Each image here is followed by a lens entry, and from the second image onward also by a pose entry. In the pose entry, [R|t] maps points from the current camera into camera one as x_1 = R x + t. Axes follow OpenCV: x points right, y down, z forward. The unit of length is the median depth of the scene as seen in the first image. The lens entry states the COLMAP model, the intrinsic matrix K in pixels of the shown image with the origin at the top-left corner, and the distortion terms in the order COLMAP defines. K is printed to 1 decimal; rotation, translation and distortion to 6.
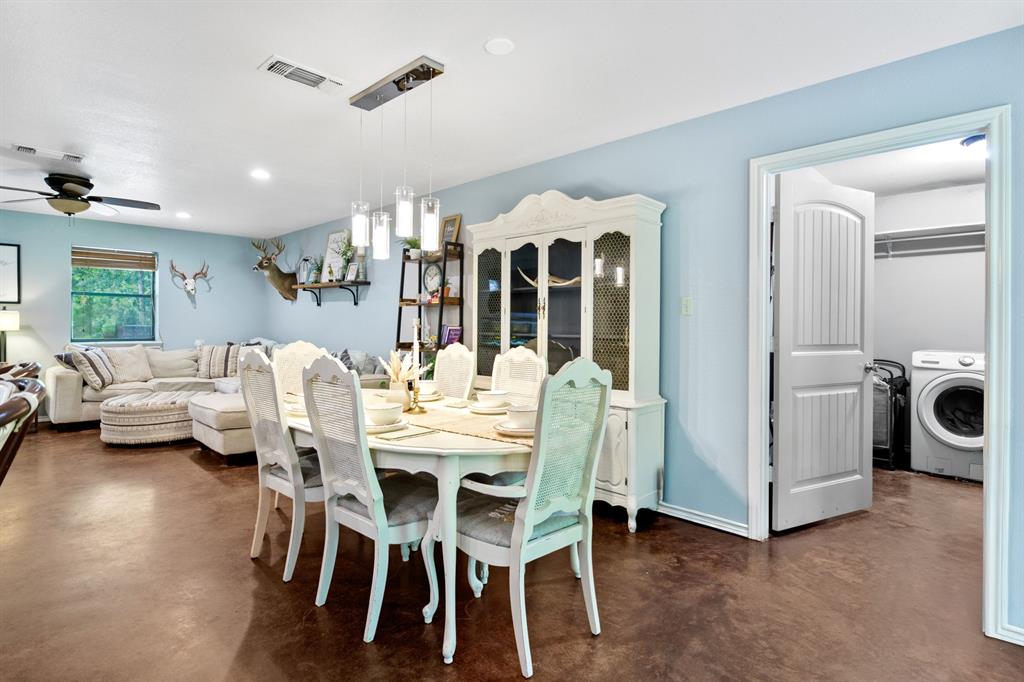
lens RADIAL K [[515.9, 0, 514.4], [0, 515.9, 324.2], [0, 0, 1]] dist [-0.009252, 0.002383]
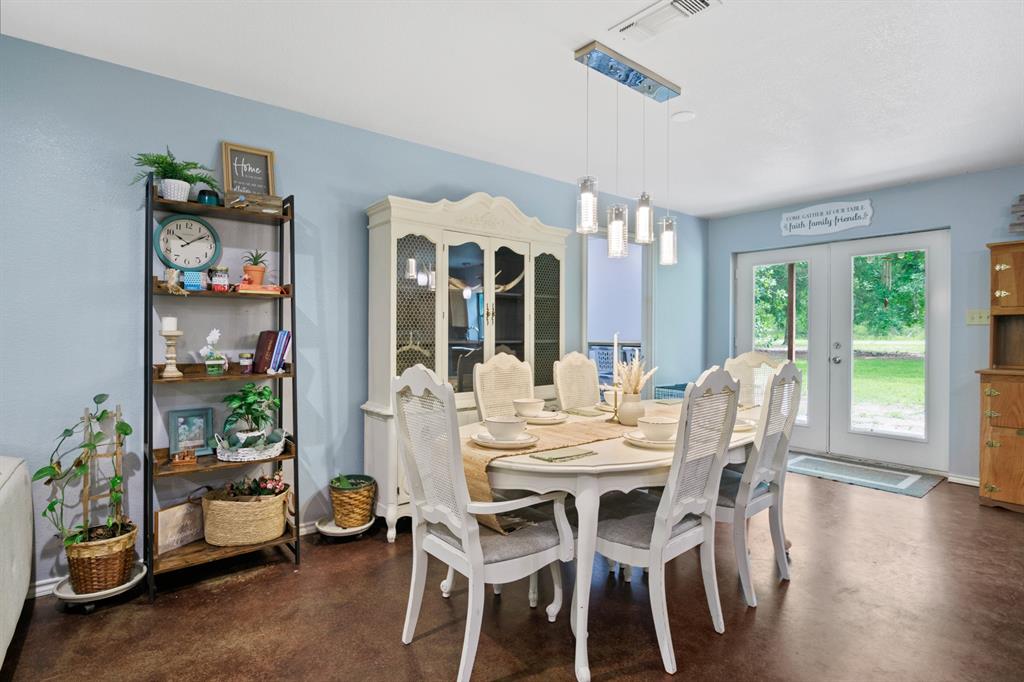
lens RADIAL K [[515.9, 0, 510.6], [0, 515.9, 327.0], [0, 0, 1]] dist [-0.009252, 0.002383]
pose [[0.119435, 0.004289, 0.992833, -0.720420], [-0.007595, 0.999965, -0.003406, -0.002587], [-0.992813, -0.007134, 0.119463, 0.671593]]
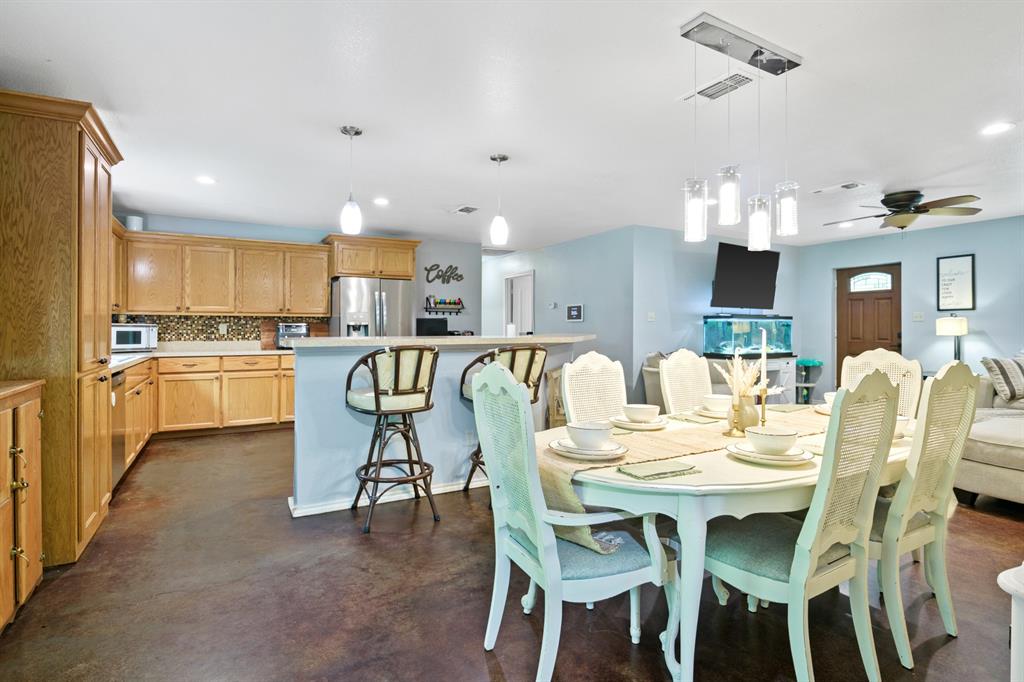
lens RADIAL K [[515.9, 0, 514.1], [0, 515.9, 327.5], [0, 0, 1]] dist [-0.009252, 0.002383]
pose [[-0.289778, -0.004081, -0.957085, 0.422731], [-0.001042, 0.999992, -0.003949, 0.001369], [0.957093, -0.000147, -0.289780, 0.539143]]
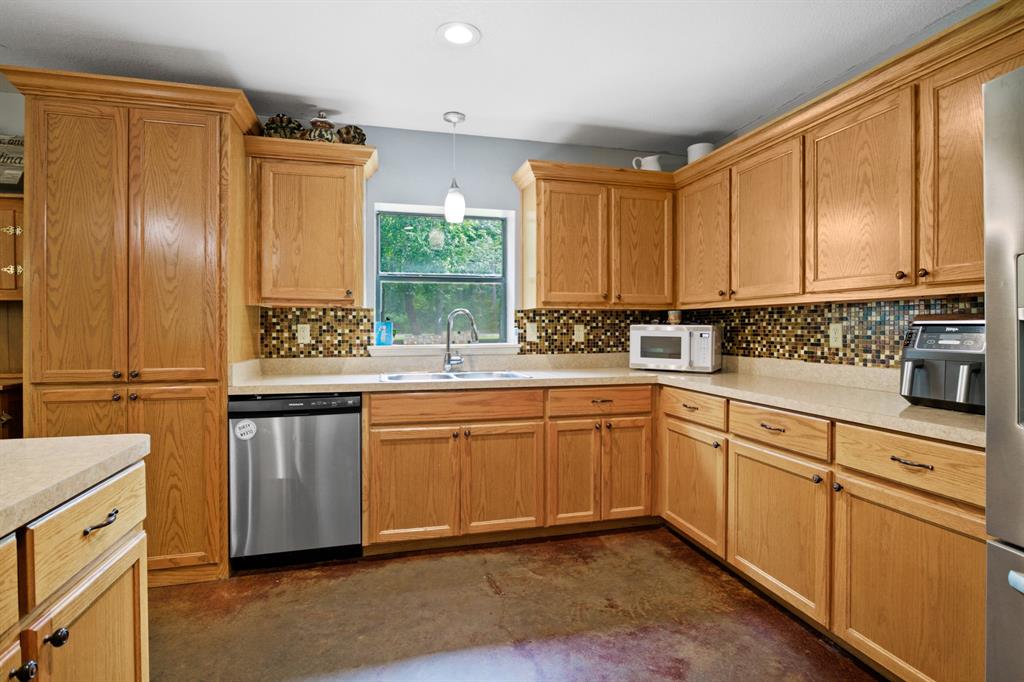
lens RADIAL K [[515.9, 0, 515.2], [0, 515.9, 330.7], [0, 0, 1]] dist [-0.009252, 0.002383]
pose [[-0.852734, -0.008149, 0.522282, -0.676804], [-0.005177, 0.999961, 0.007149, -0.006799], [-0.522320, 0.003392, -0.852743, 0.067055]]
